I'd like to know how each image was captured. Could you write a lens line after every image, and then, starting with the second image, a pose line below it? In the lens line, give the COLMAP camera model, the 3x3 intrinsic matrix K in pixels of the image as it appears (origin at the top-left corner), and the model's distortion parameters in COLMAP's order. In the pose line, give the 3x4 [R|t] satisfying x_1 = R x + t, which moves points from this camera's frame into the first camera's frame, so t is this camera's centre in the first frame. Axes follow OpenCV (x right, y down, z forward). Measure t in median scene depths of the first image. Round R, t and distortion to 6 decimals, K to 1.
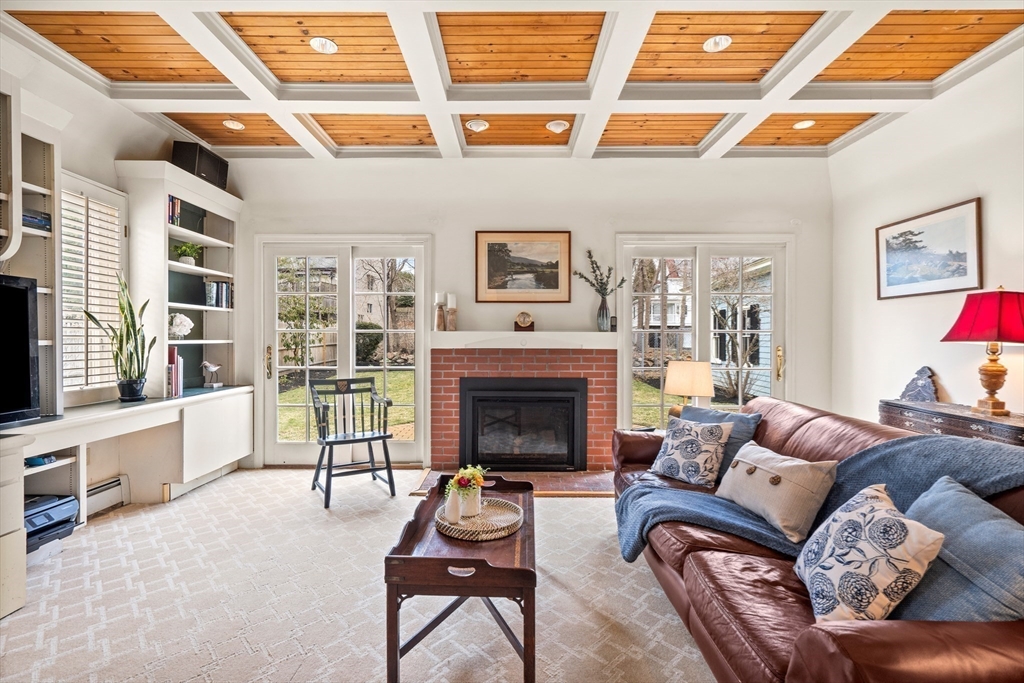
lens RADIAL K [[473.8, 0, 510.6], [0, 473.8, 338.5], [0, 0, 1]] dist [-0.004373, 0.002952]
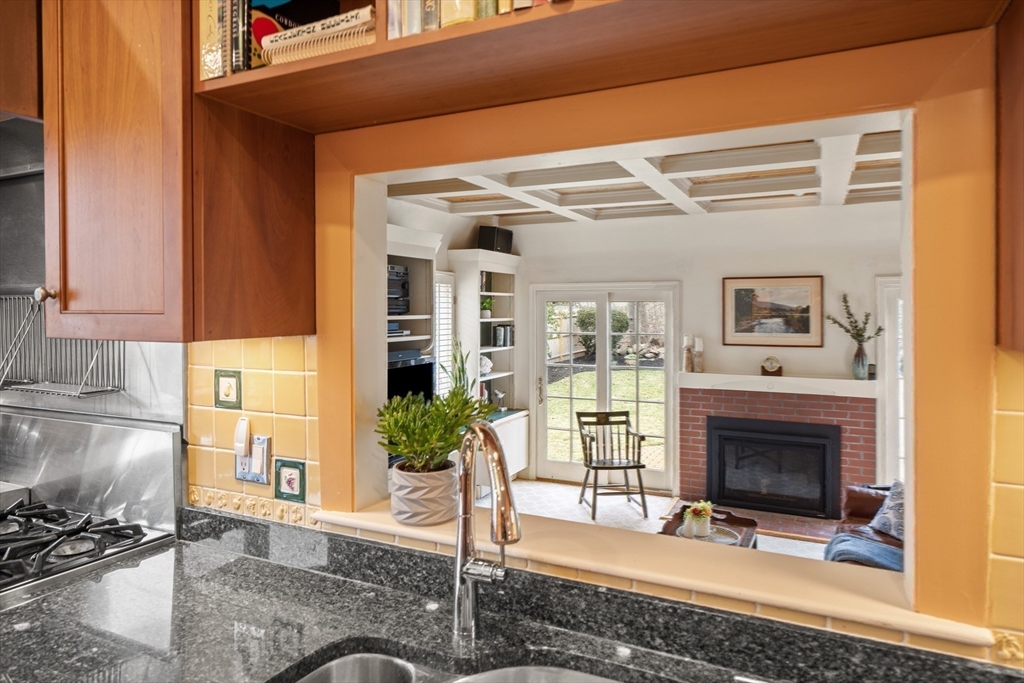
lens RADIAL K [[639.9, 0, 508.5], [0, 639.9, 310.9], [0, 0, 1]] dist [0.009755, 0.004653]
pose [[0.902712, -0.002673, -0.430237, 0.113414], [0.001102, 0.999992, -0.003902, -0.151944], [0.430244, 0.003049, 0.902708, -0.509227]]
